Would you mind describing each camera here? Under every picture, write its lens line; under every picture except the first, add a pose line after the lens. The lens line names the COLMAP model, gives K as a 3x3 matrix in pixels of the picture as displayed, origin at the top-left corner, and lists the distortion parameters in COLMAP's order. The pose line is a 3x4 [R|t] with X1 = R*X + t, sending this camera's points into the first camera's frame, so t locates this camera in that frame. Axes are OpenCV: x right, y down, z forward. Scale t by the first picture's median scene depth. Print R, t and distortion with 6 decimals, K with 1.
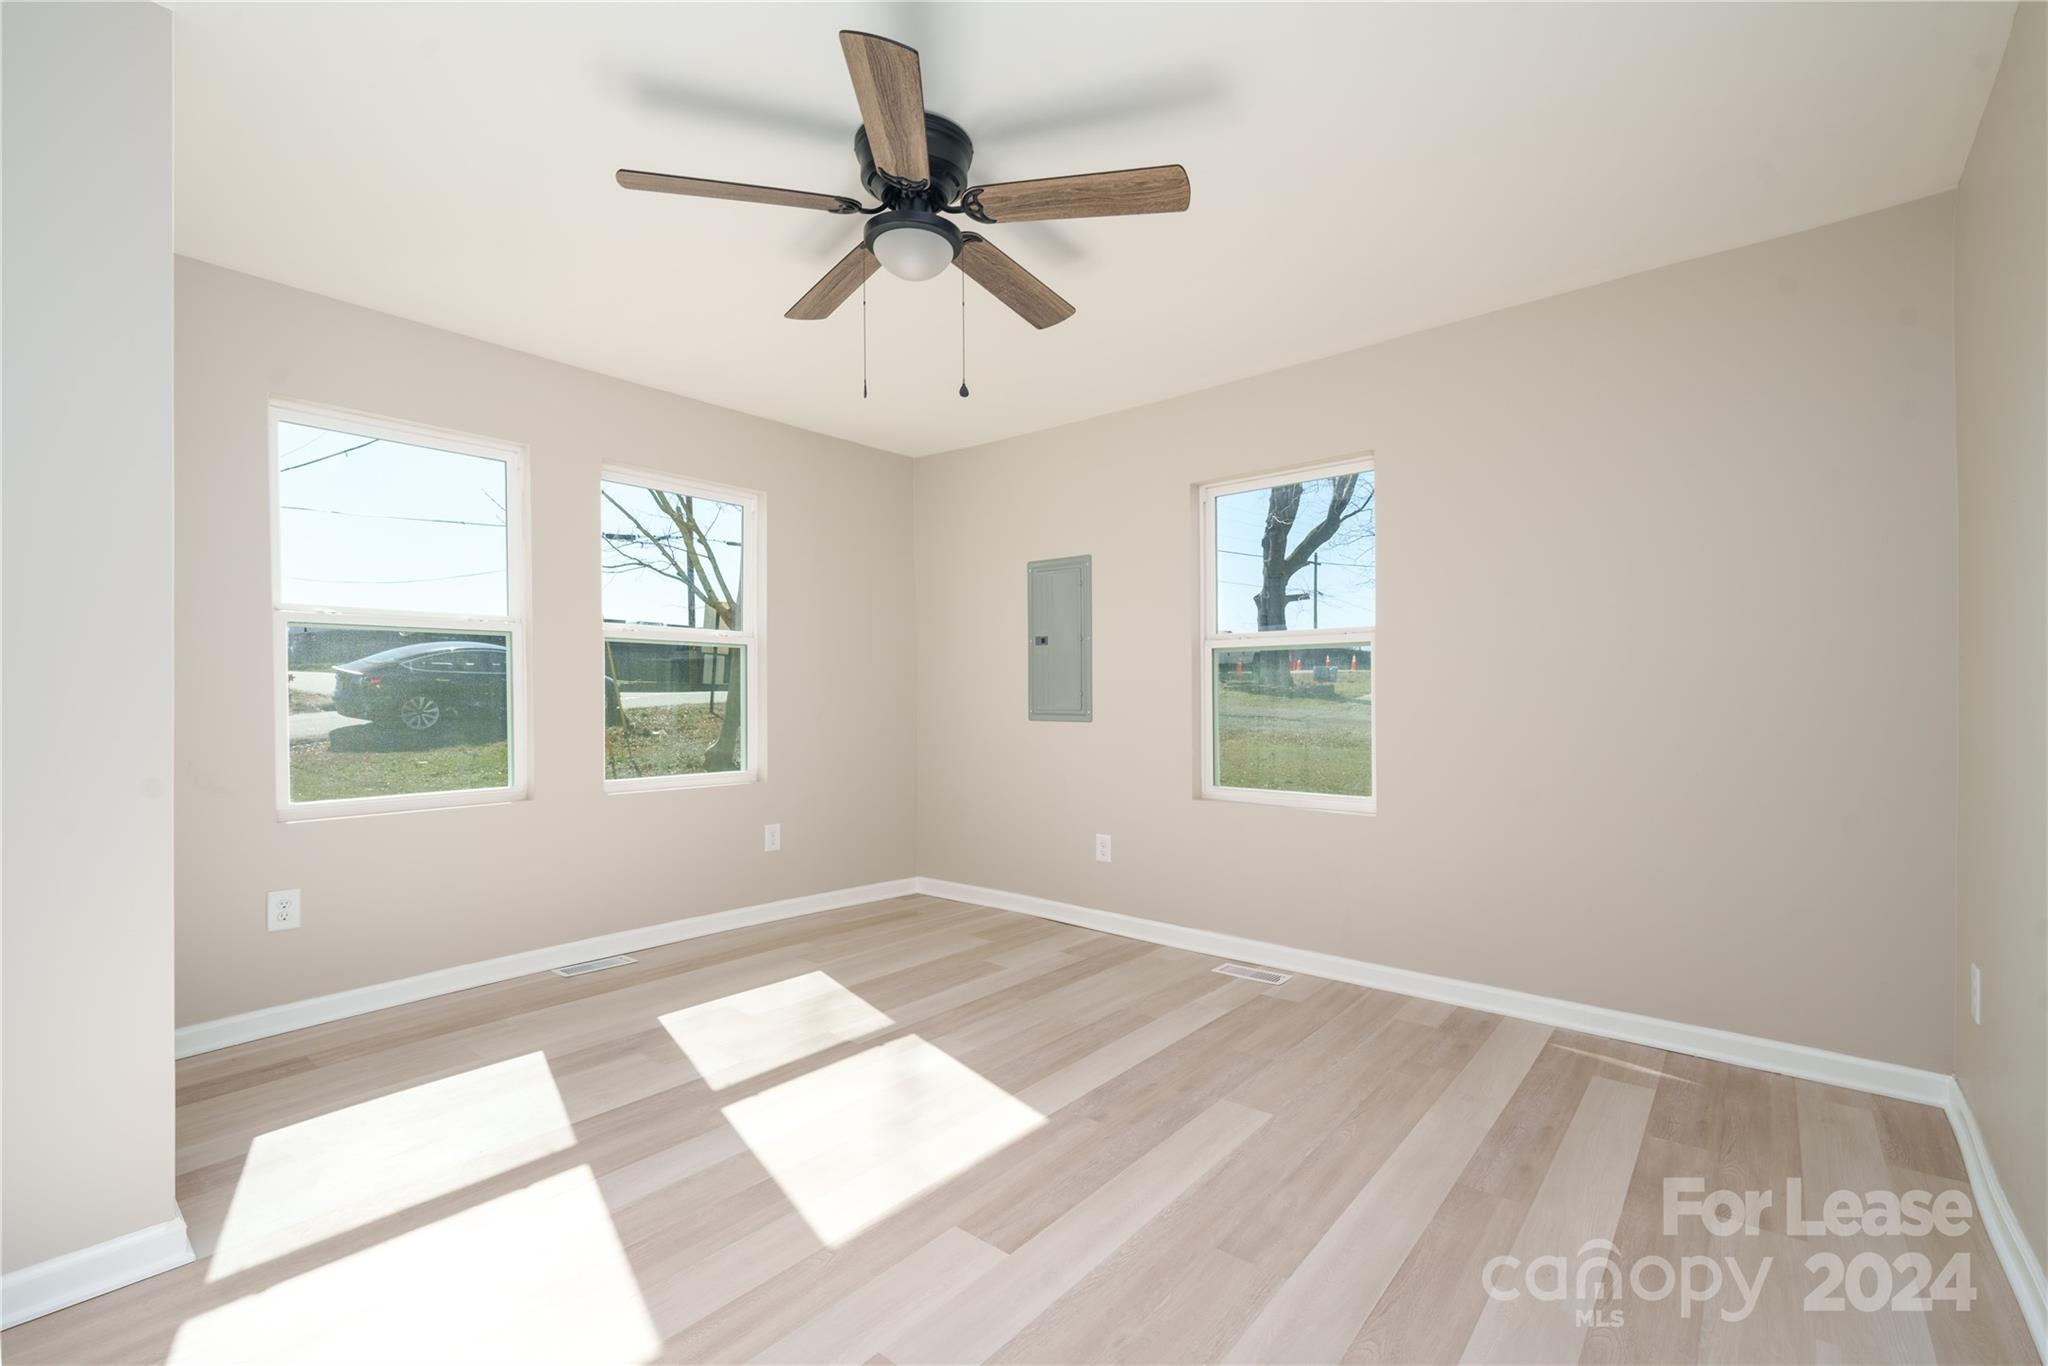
lens RADIAL K [[909.5, 0, 1019.4], [0, 909.5, 688.5], [0, 0, 1]] dist [-0.000039, -0.000019]
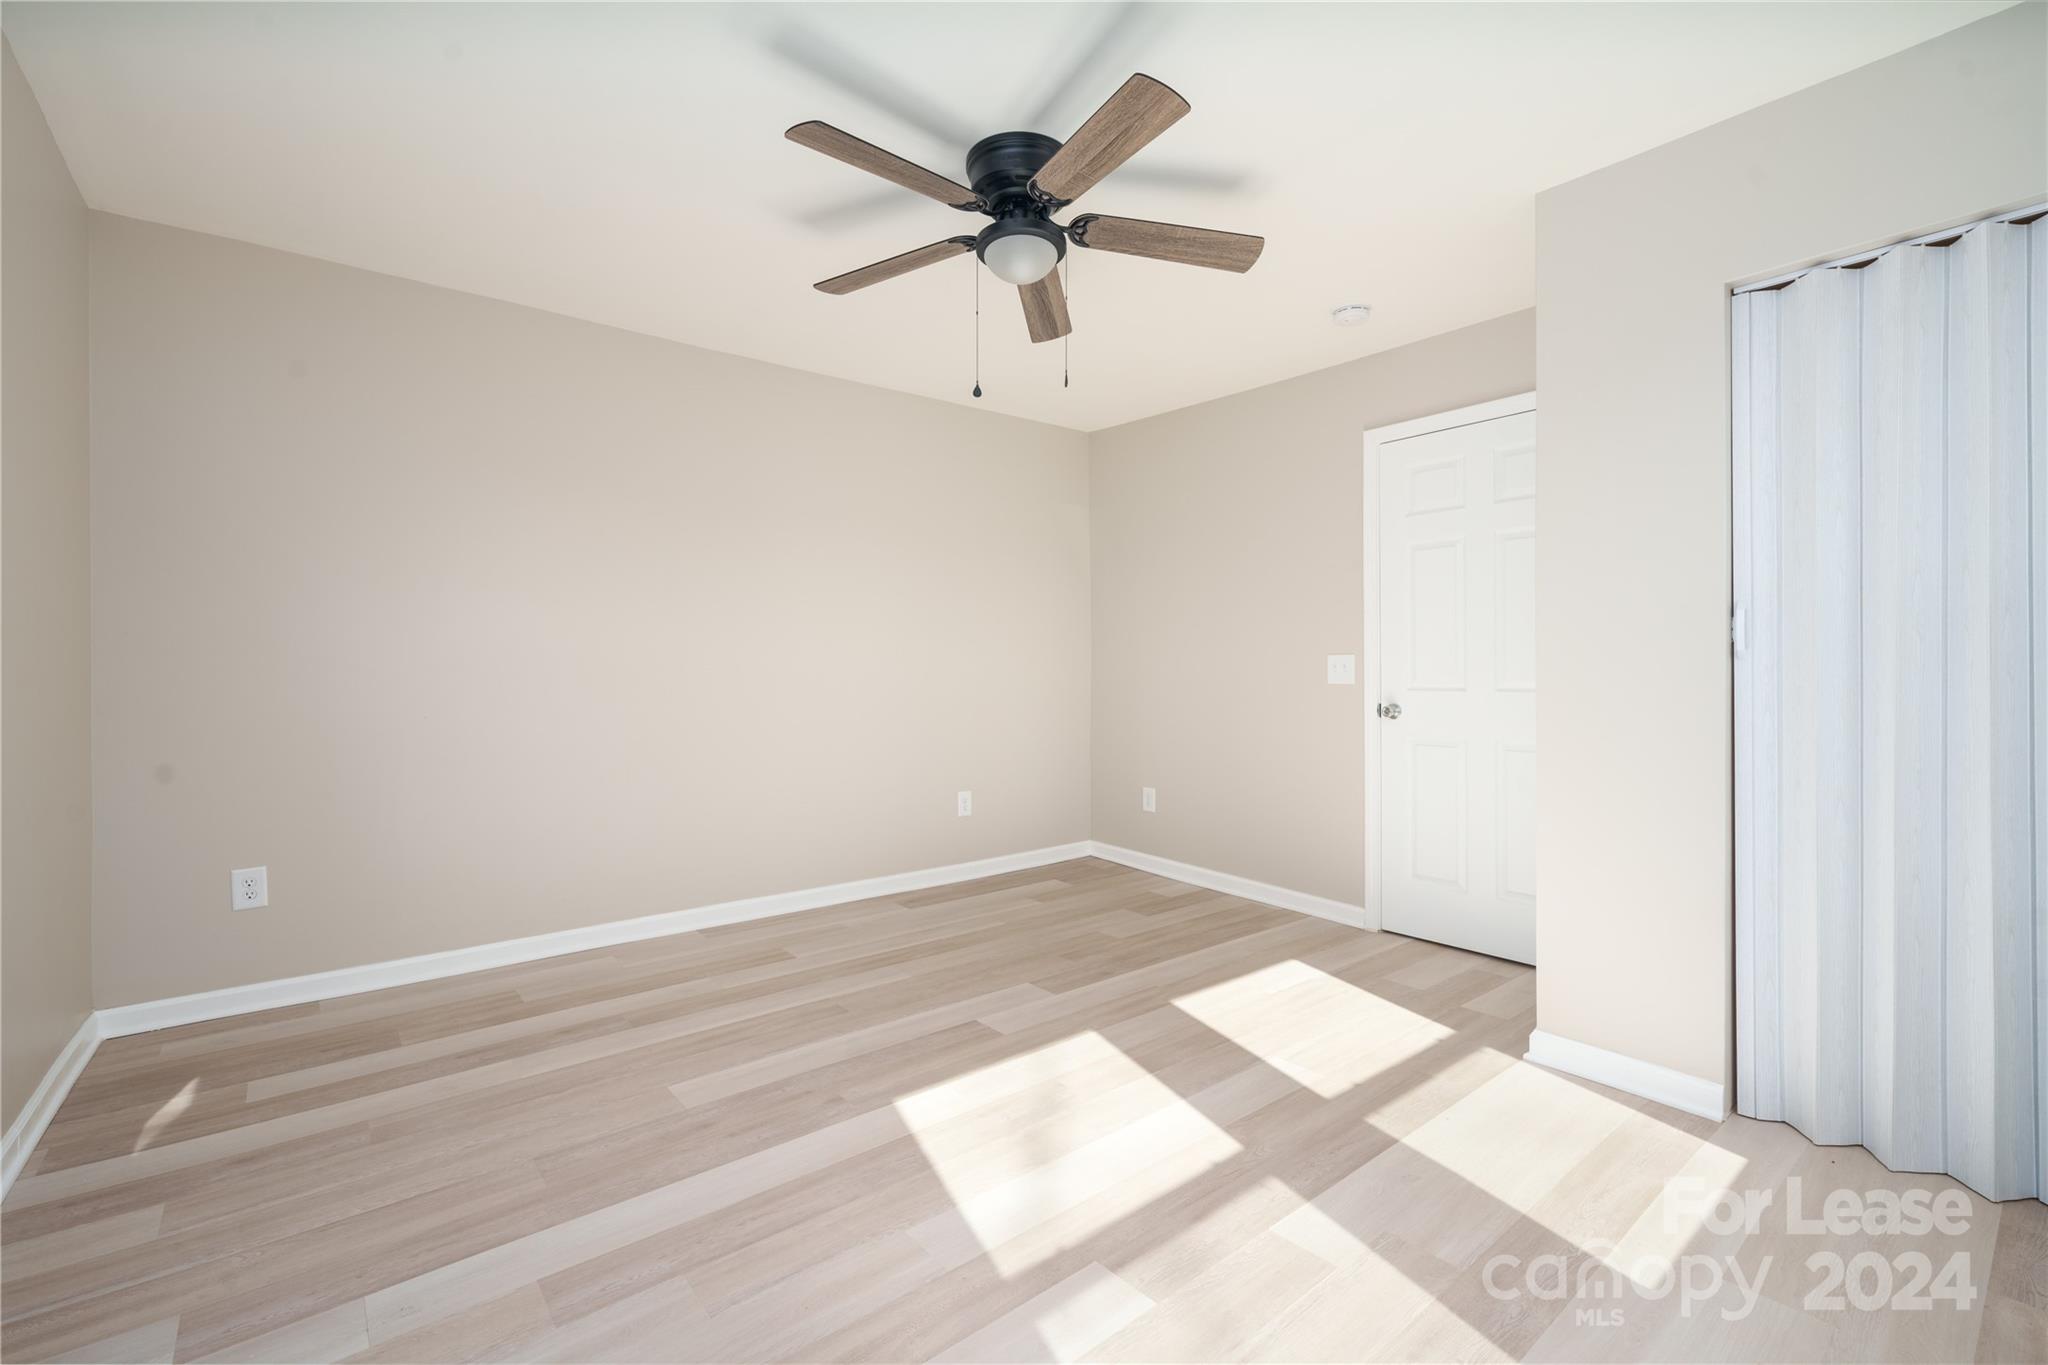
lens RADIAL K [[909.5, 0, 1019.4], [0, 909.5, 688.0], [0, 0, 1]] dist [-0.000039, -0.000019]
pose [[-0.982144, -0.005338, 0.188054, -0.288384], [-0.003327, 0.999934, 0.011006, 0.020562], [-0.188100, 0.010184, -0.982097, 1.932409]]
